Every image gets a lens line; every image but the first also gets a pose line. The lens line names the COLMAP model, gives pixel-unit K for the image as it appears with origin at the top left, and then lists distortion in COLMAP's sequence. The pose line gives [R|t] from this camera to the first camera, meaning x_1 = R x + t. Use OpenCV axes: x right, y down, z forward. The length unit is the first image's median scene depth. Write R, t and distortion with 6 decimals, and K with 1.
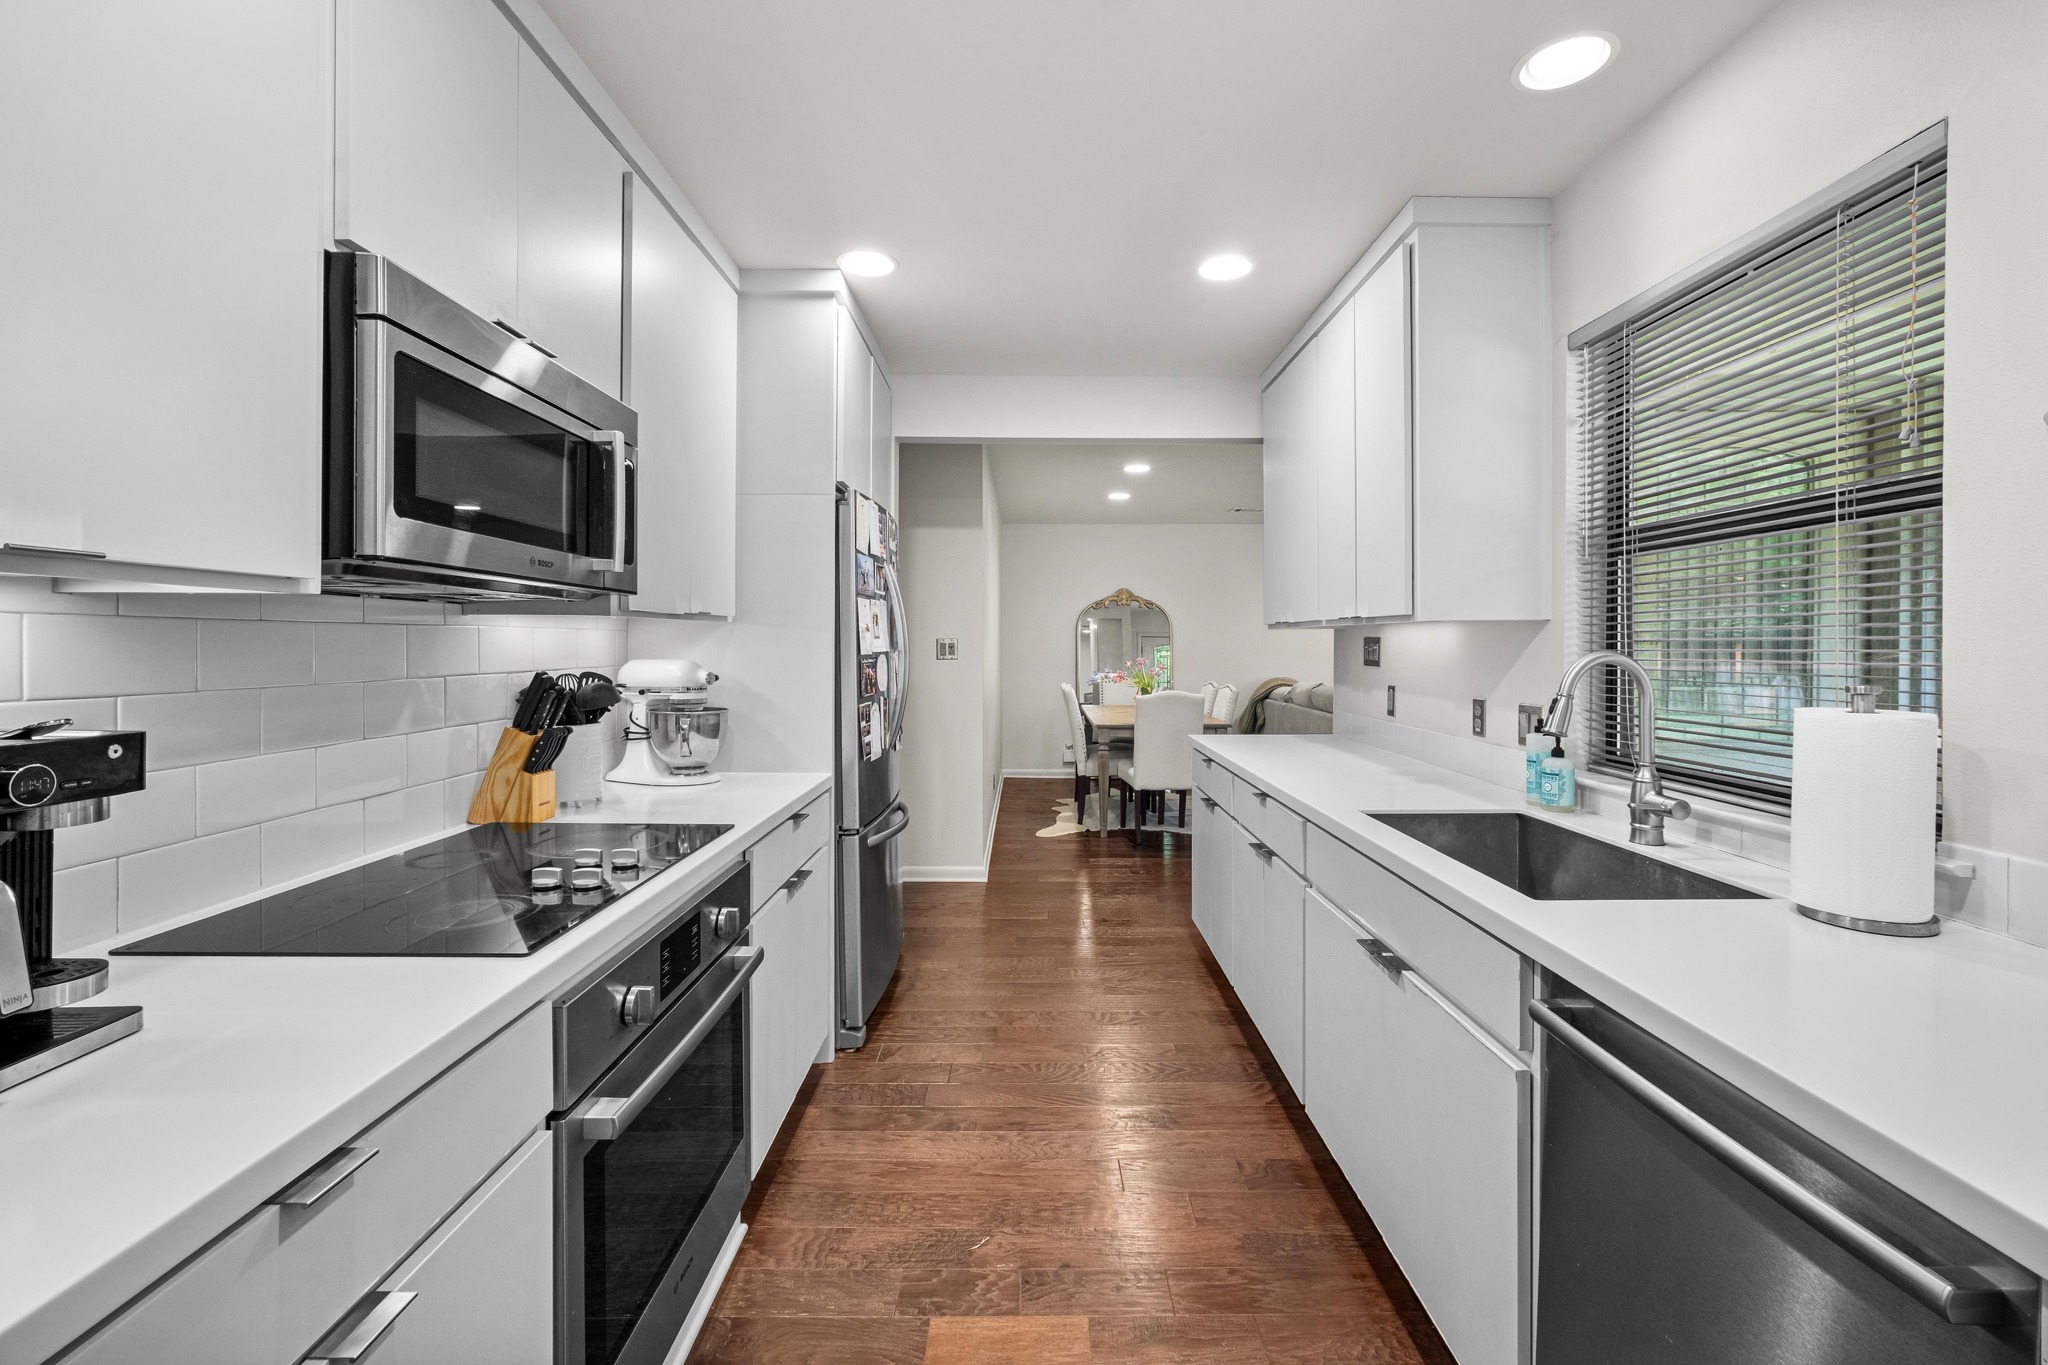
lens RADIAL K [[893.5, 0, 1025.5], [0, 893.5, 655.6], [0, 0, 1]] dist [-0.000932, -0.000324]
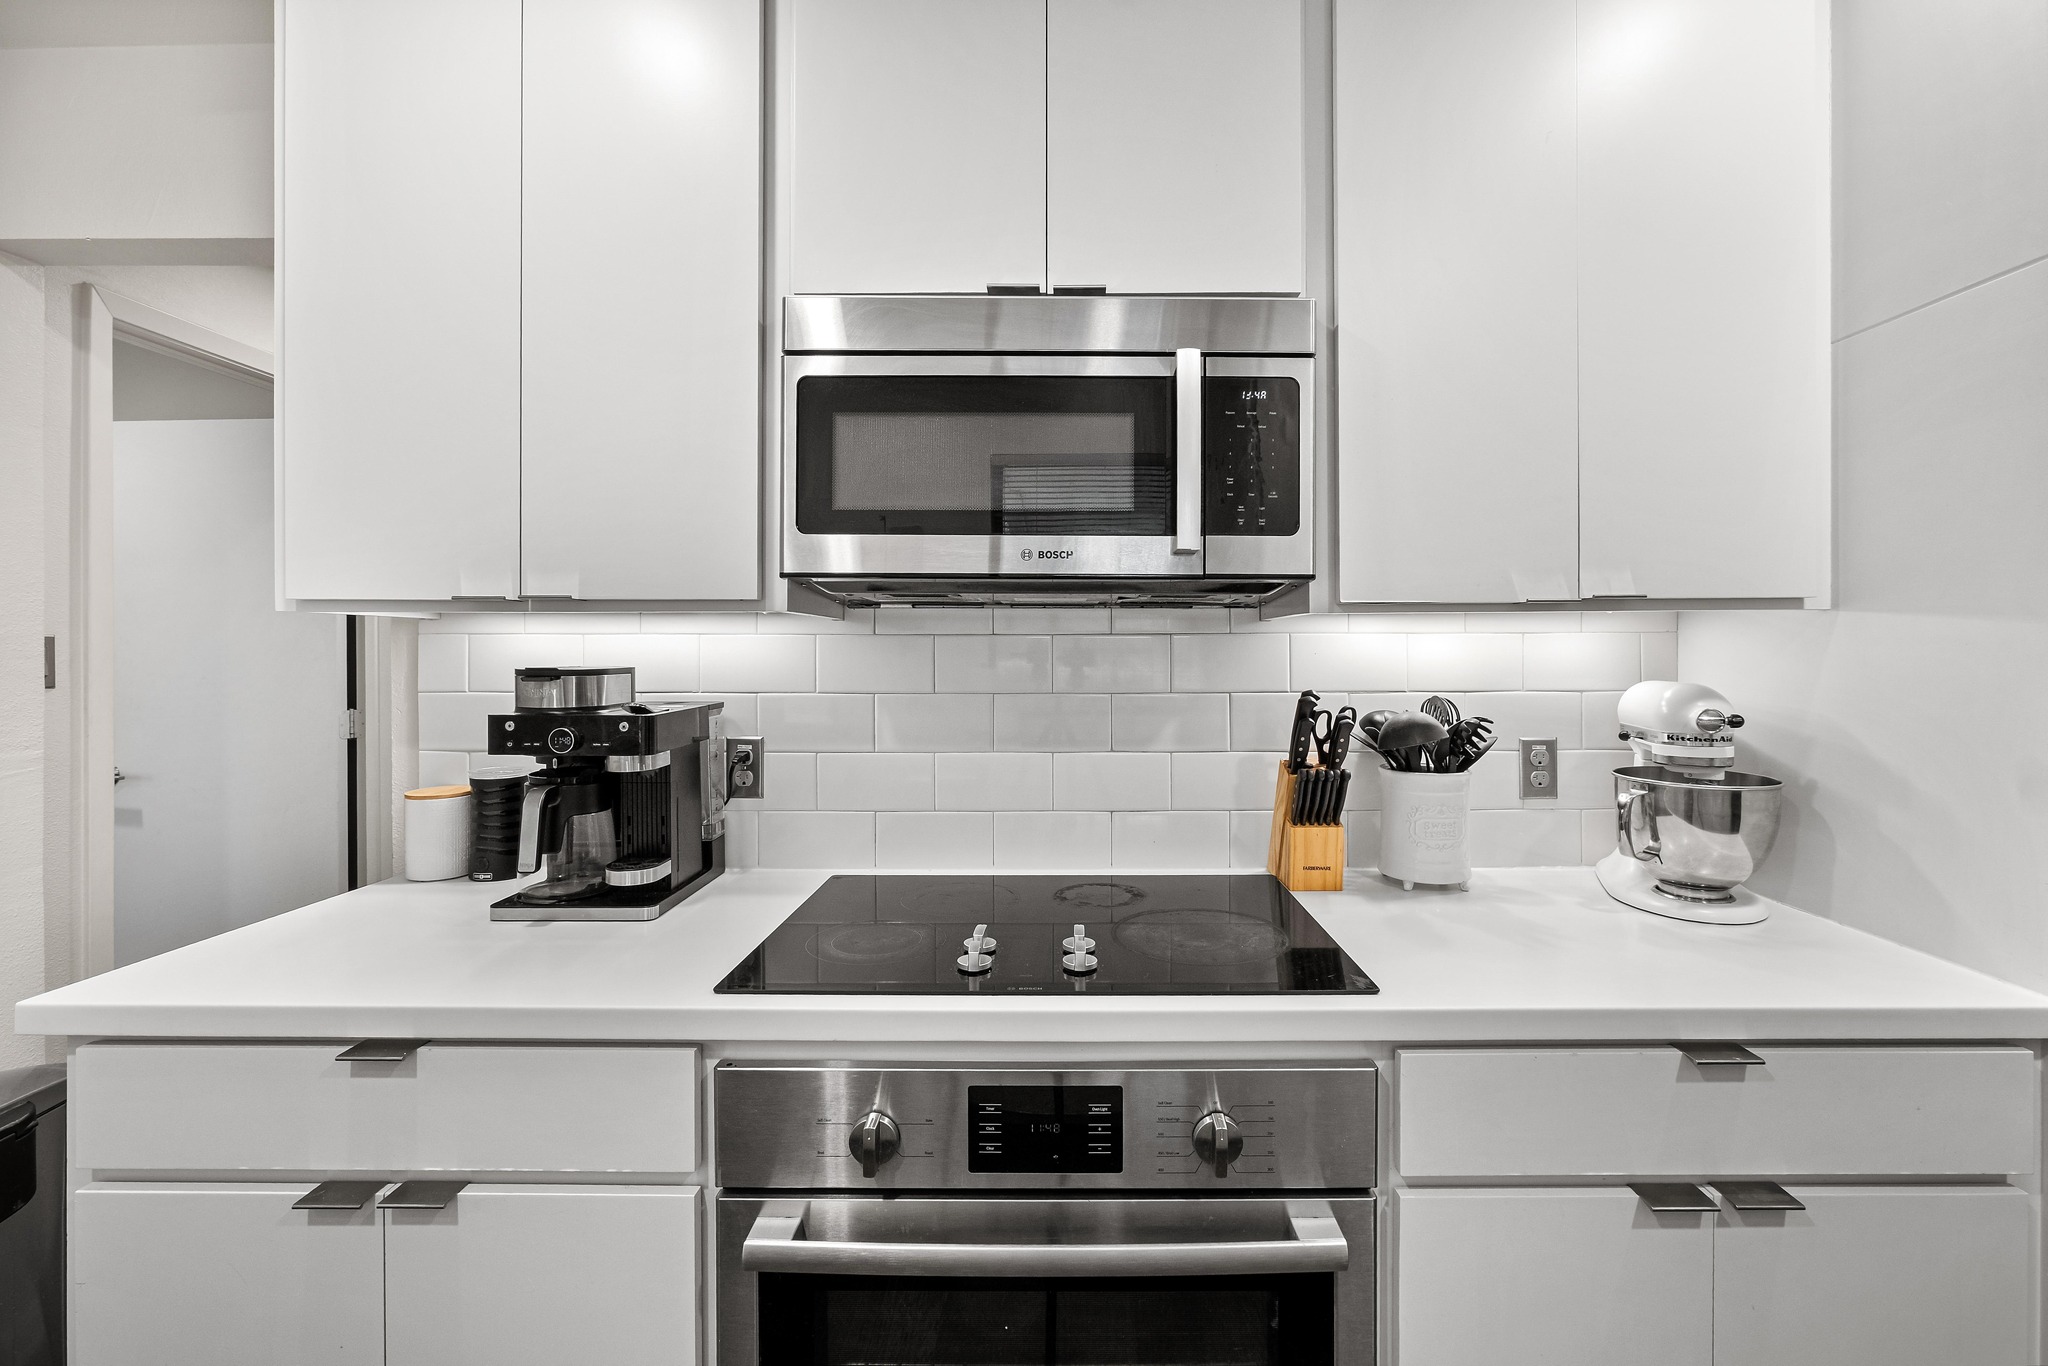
lens RADIAL K [[893.5, 0, 1025.5], [0, 893.5, 656.1], [0, 0, 1]] dist [-0.000932, -0.000324]
pose [[0.006898, -0.009023, -0.999935, 0.211331], [-0.014438, 0.999854, -0.009122, -0.001724], [0.999872, 0.014500, 0.006767, 0.789421]]
